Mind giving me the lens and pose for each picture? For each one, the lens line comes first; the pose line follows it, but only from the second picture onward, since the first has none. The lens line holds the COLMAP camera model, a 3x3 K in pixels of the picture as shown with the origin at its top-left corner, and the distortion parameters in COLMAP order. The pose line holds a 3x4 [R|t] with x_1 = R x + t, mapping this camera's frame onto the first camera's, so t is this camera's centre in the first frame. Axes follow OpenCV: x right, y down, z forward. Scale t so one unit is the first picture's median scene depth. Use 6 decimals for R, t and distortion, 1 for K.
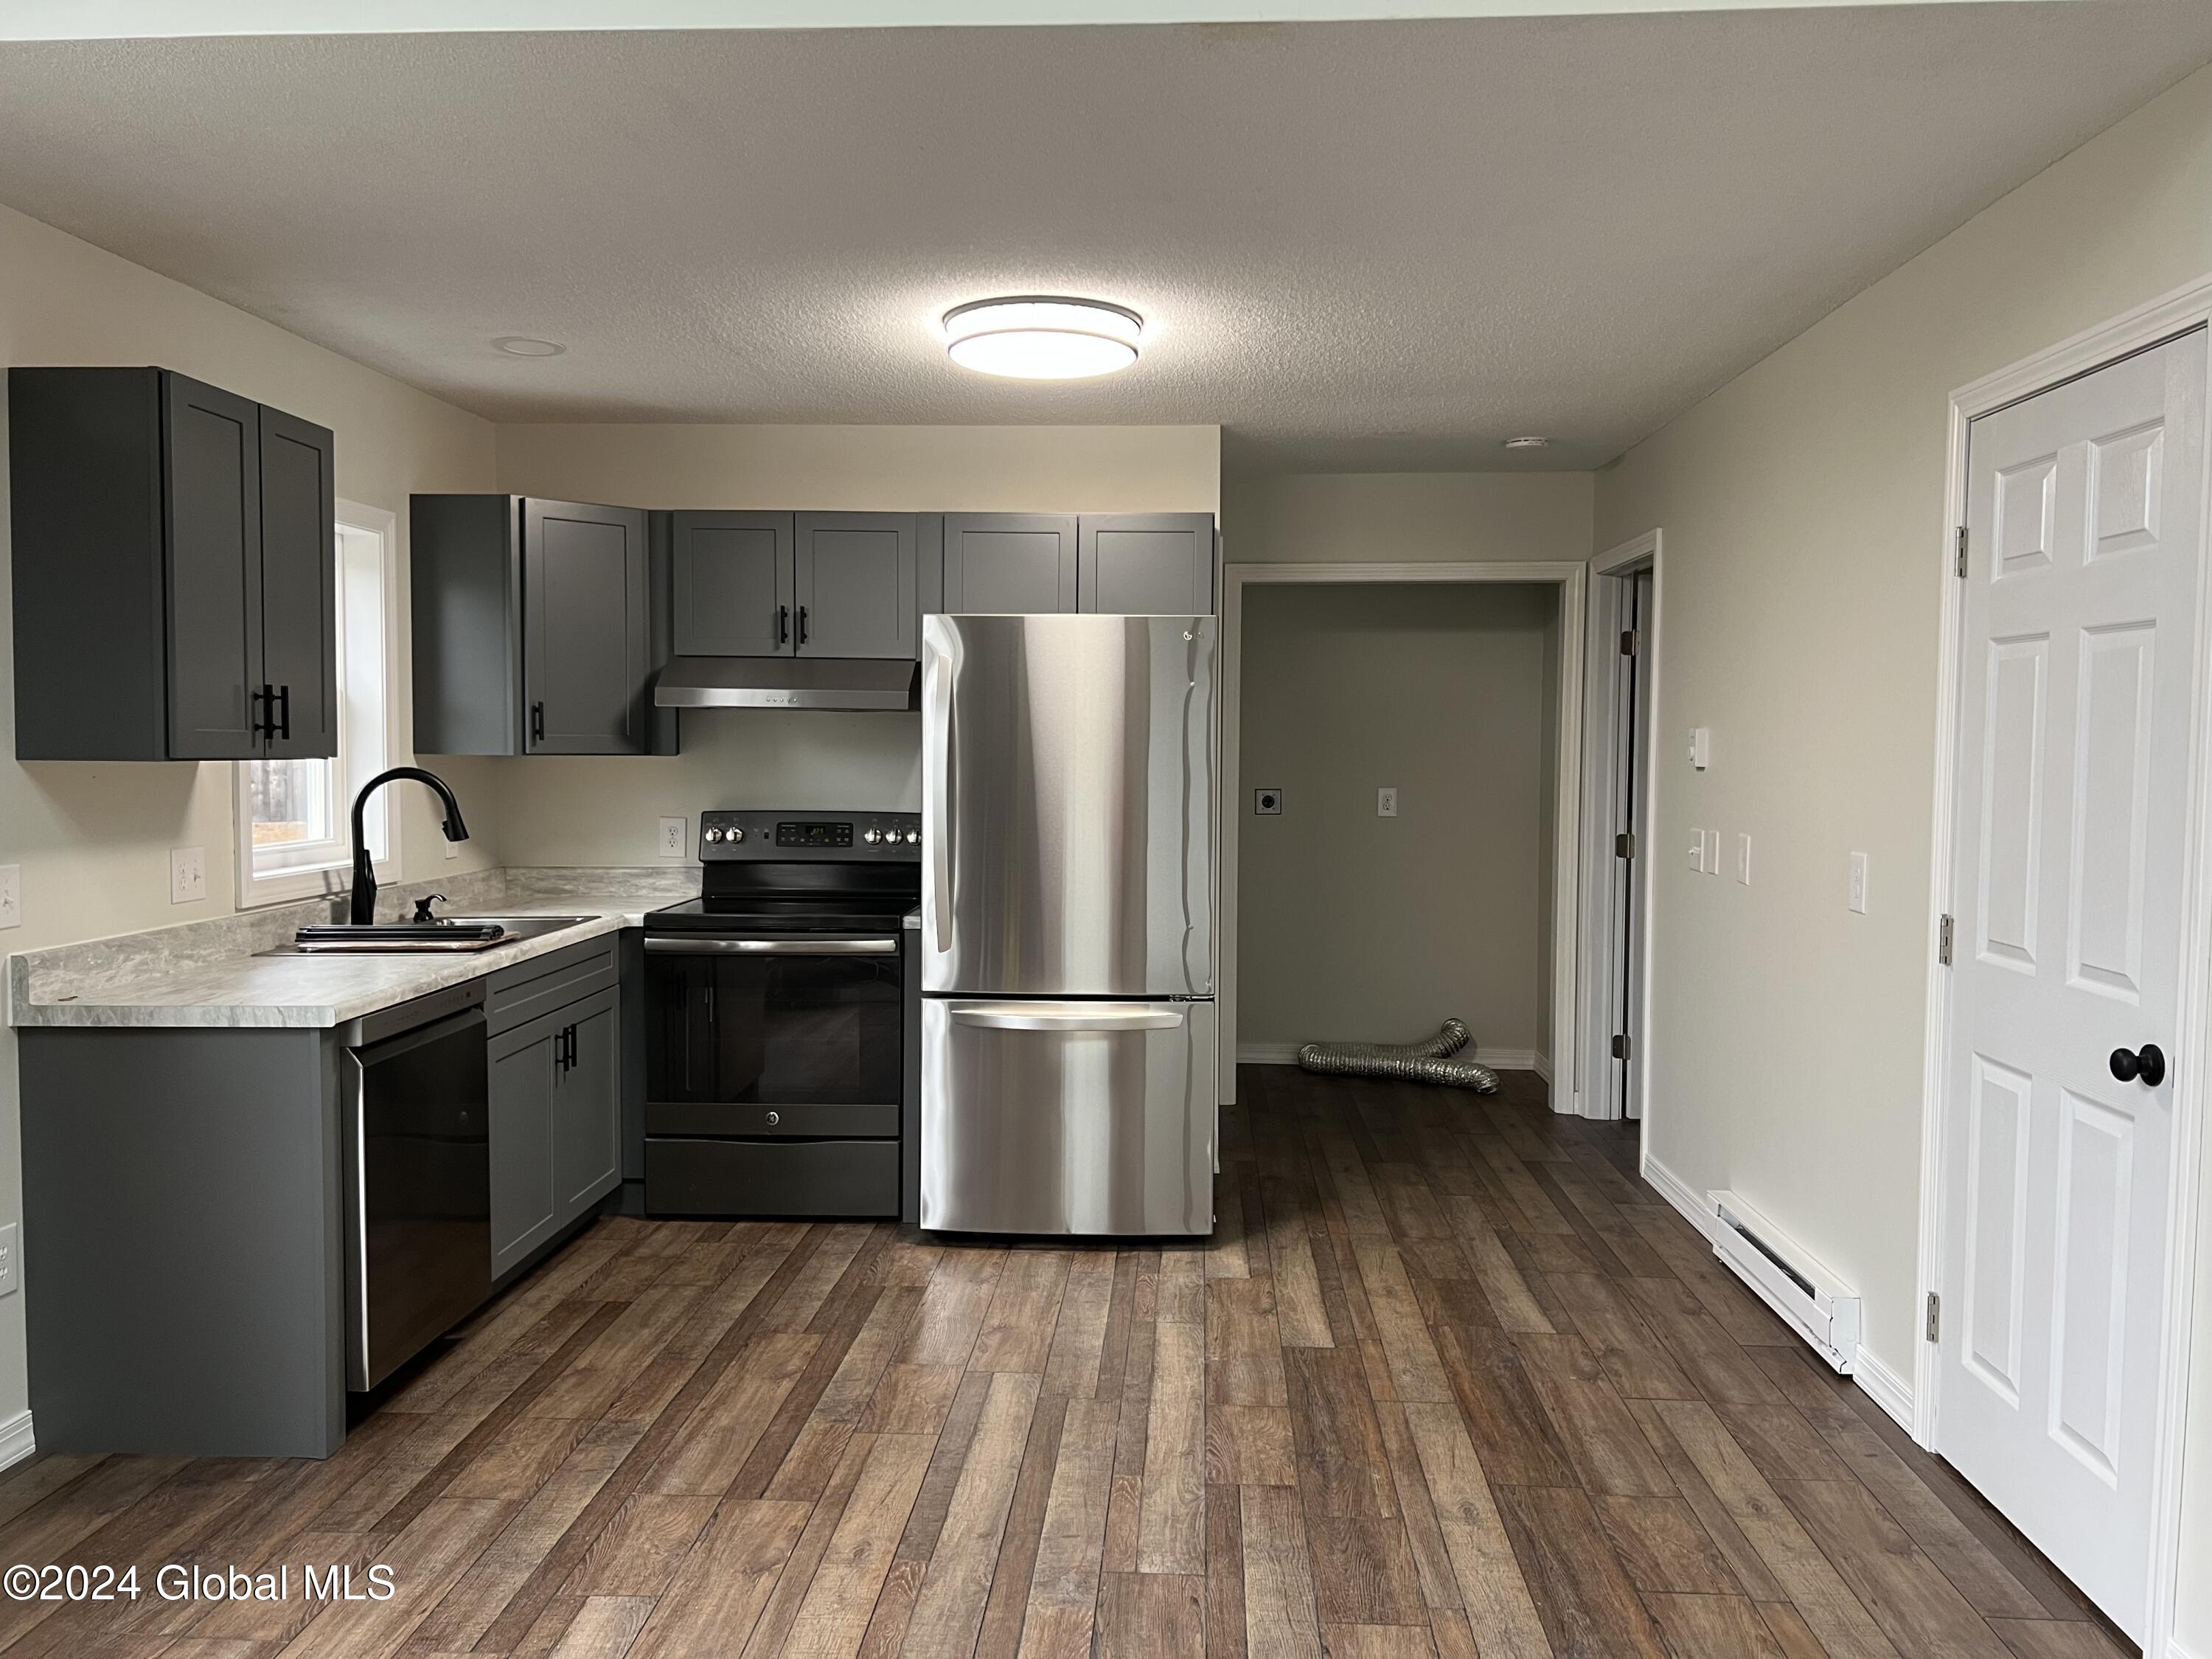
lens RADIAL K [[1678.3, 0, 1106.0], [0, 1678.3, 829.5], [0, 0, 1]] dist [0.063291, -0.051630]
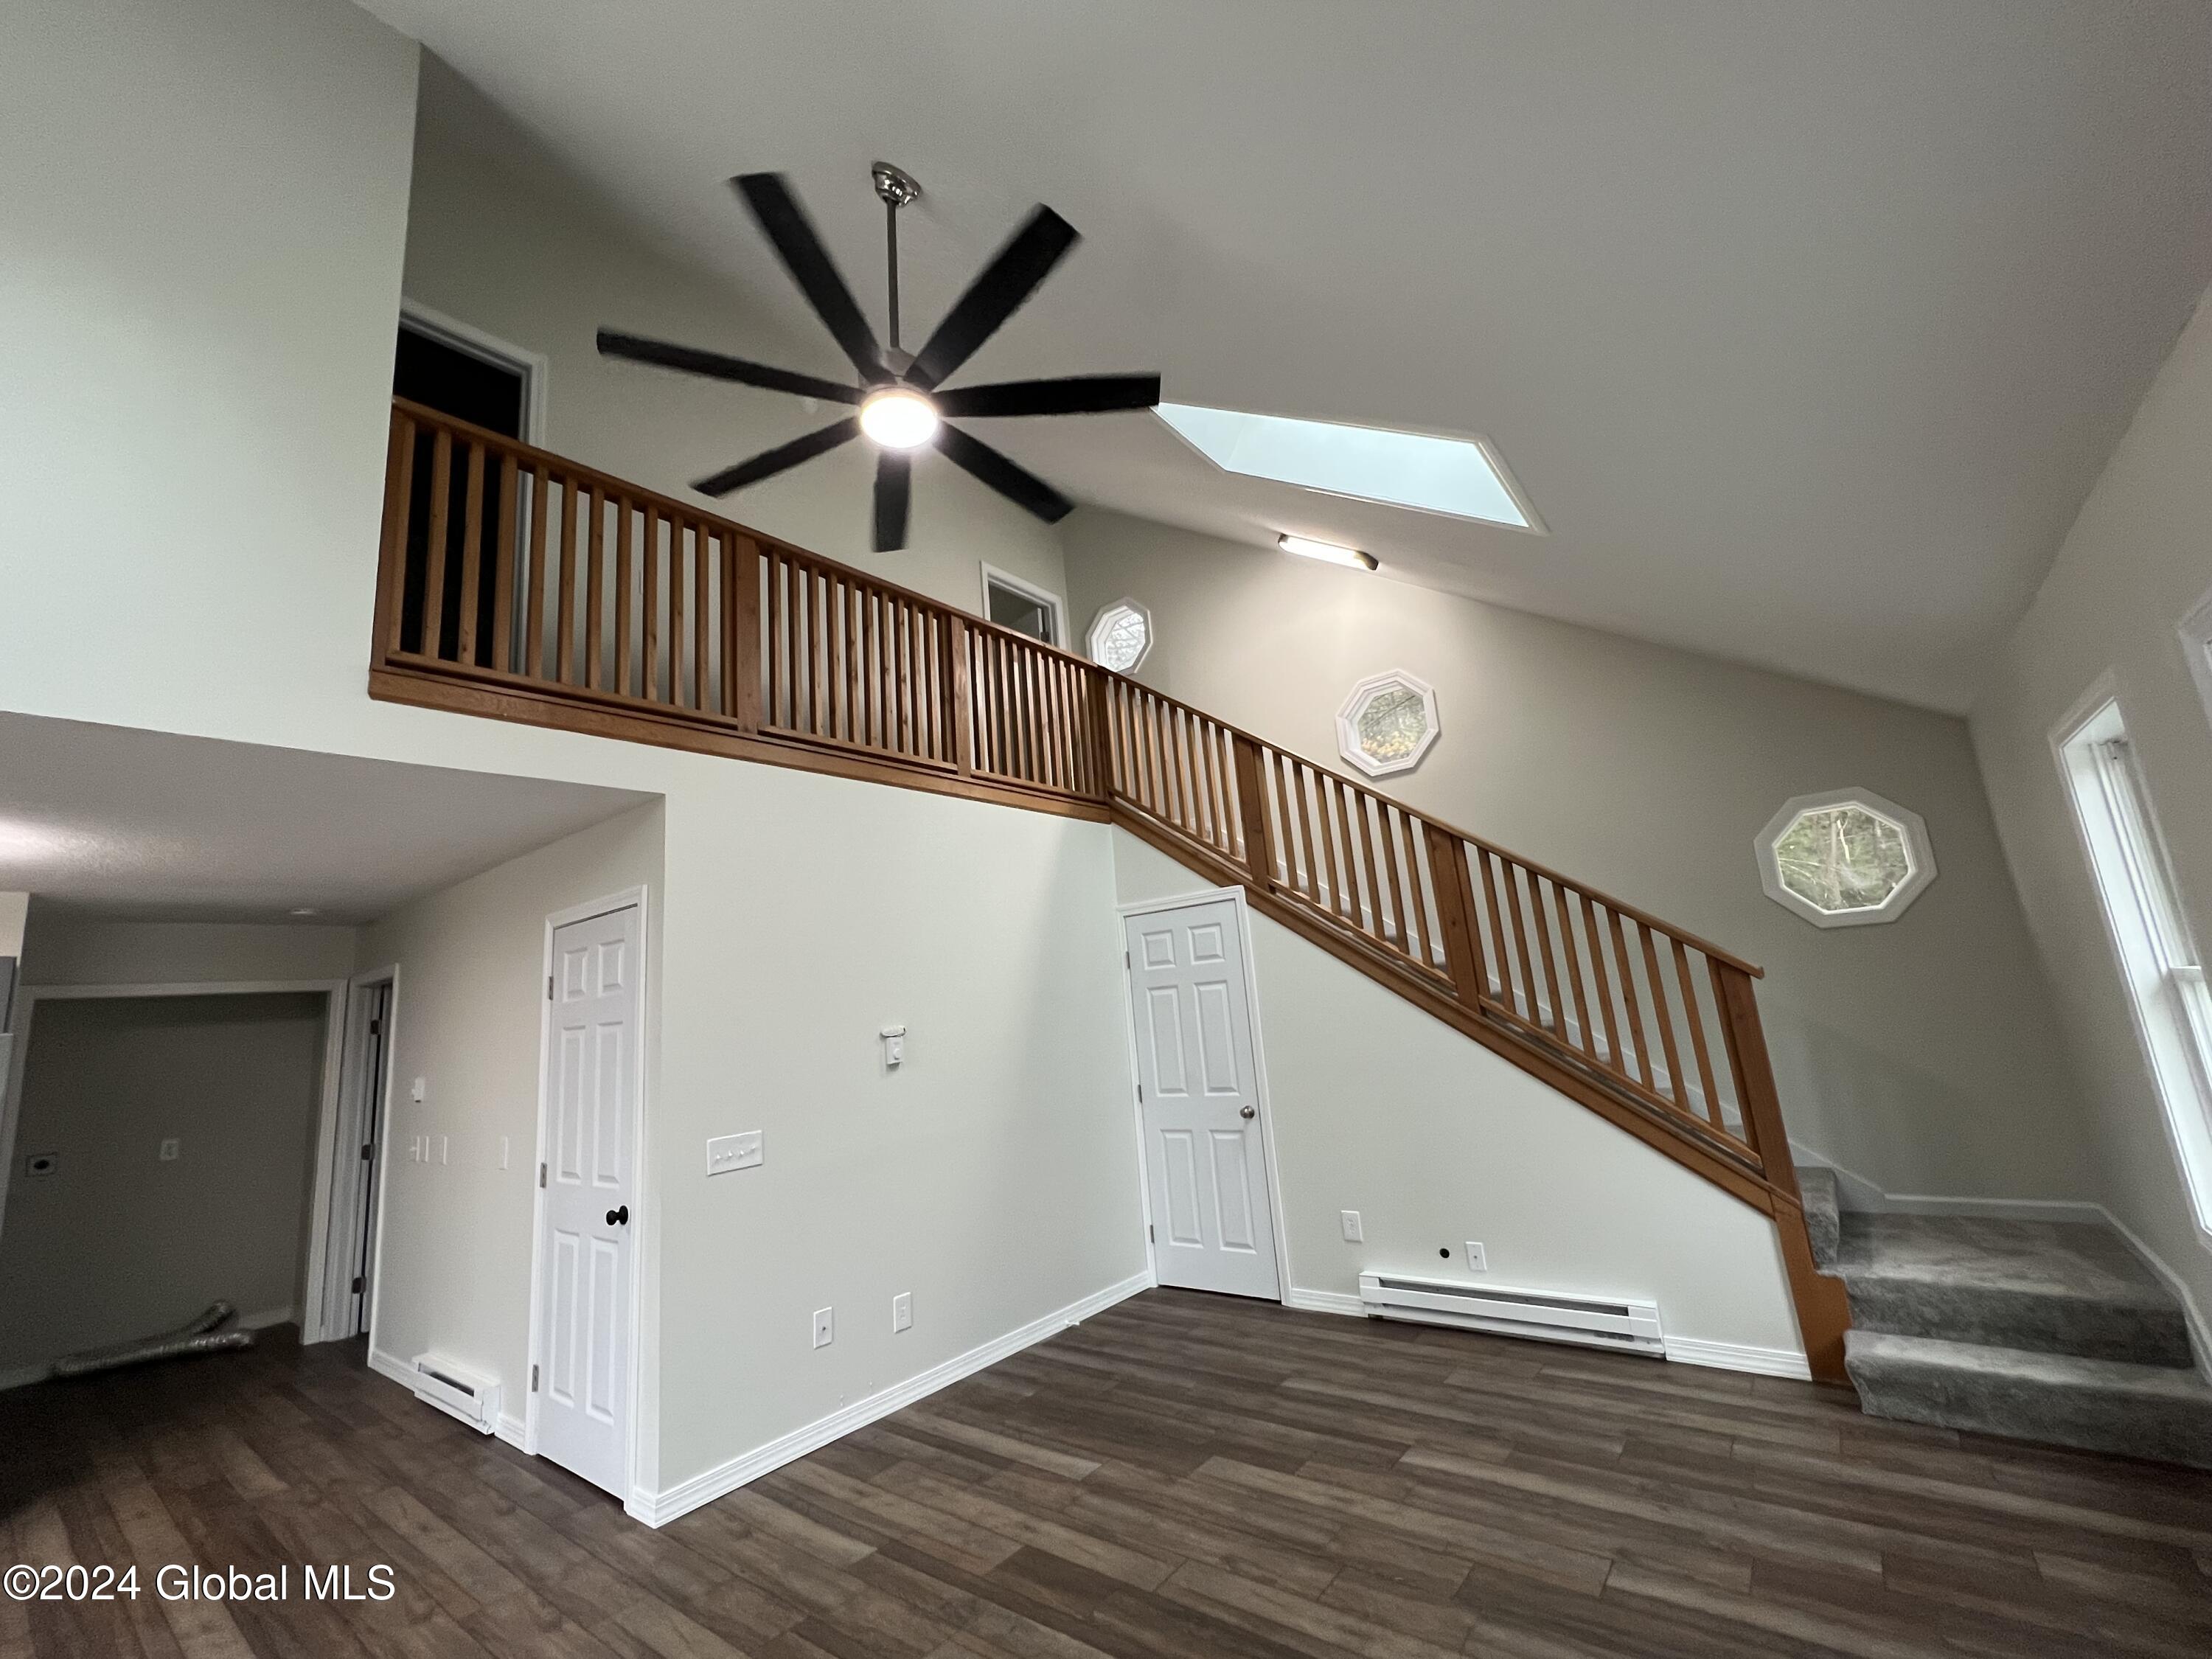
lens RADIAL K [[894.4, 0, 1106.0], [0, 894.4, 829.5], [0, 0, 1]] dist [-0.007120, -0.000970]
pose [[0.569203, 0.110923, 0.814680, -0.034241], [0.134576, 0.964926, -0.225406, -0.003672], [-0.811108, 0.237938, 0.534311, -0.173950]]
